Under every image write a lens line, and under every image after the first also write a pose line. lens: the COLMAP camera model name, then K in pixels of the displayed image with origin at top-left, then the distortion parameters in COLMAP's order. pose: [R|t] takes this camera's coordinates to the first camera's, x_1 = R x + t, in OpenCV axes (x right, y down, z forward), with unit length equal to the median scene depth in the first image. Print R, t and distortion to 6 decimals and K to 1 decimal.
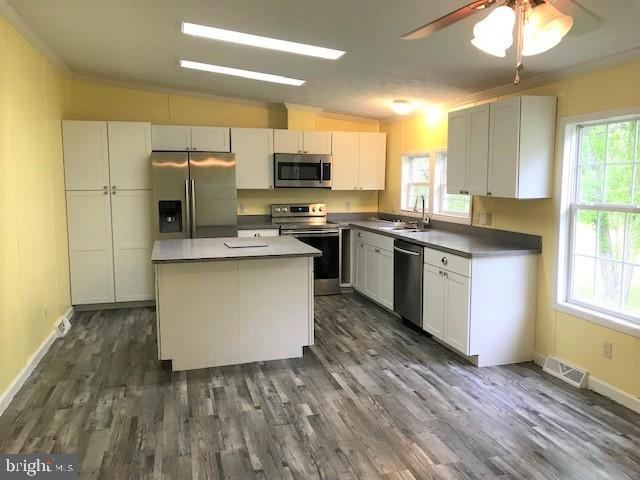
lens RADIAL K [[527.0, 0, 319.6], [0, 527.0, 232.1], [0, 0, 1]] dist [0.042202, -0.040393]
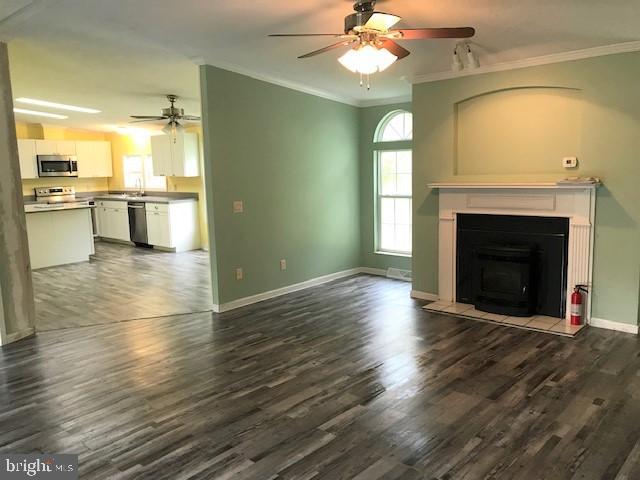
lens RADIAL K [[527.0, 0, 317.1], [0, 527.0, 235.8], [0, 0, 1]] dist [0.042202, -0.040393]
pose [[0.849173, -0.097789, 0.518983, -0.329233], [0.081702, 0.995202, 0.053838, 0.105089], [-0.521757, -0.003315, 0.853088, -1.151688]]
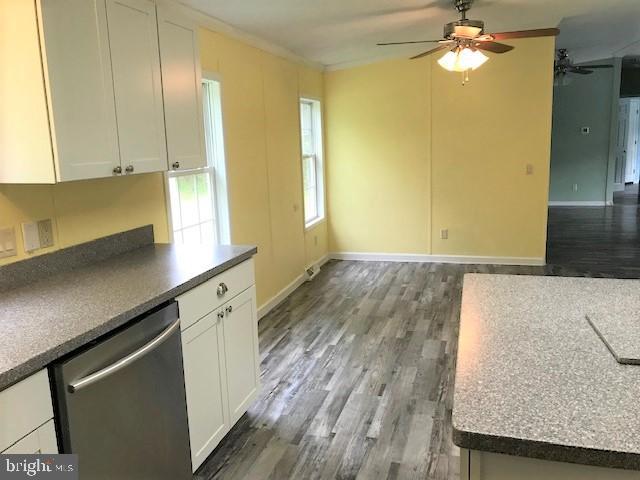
lens RADIAL K [[527.0, 0, 315.5], [0, 527.0, 237.1], [0, 0, 1]] dist [0.042202, -0.040393]
pose [[-0.841851, -0.069238, 0.535251, -0.130504], [0.089196, 0.960251, 0.264503, -0.132286], [-0.532289, 0.270415, -0.802212, 1.355953]]
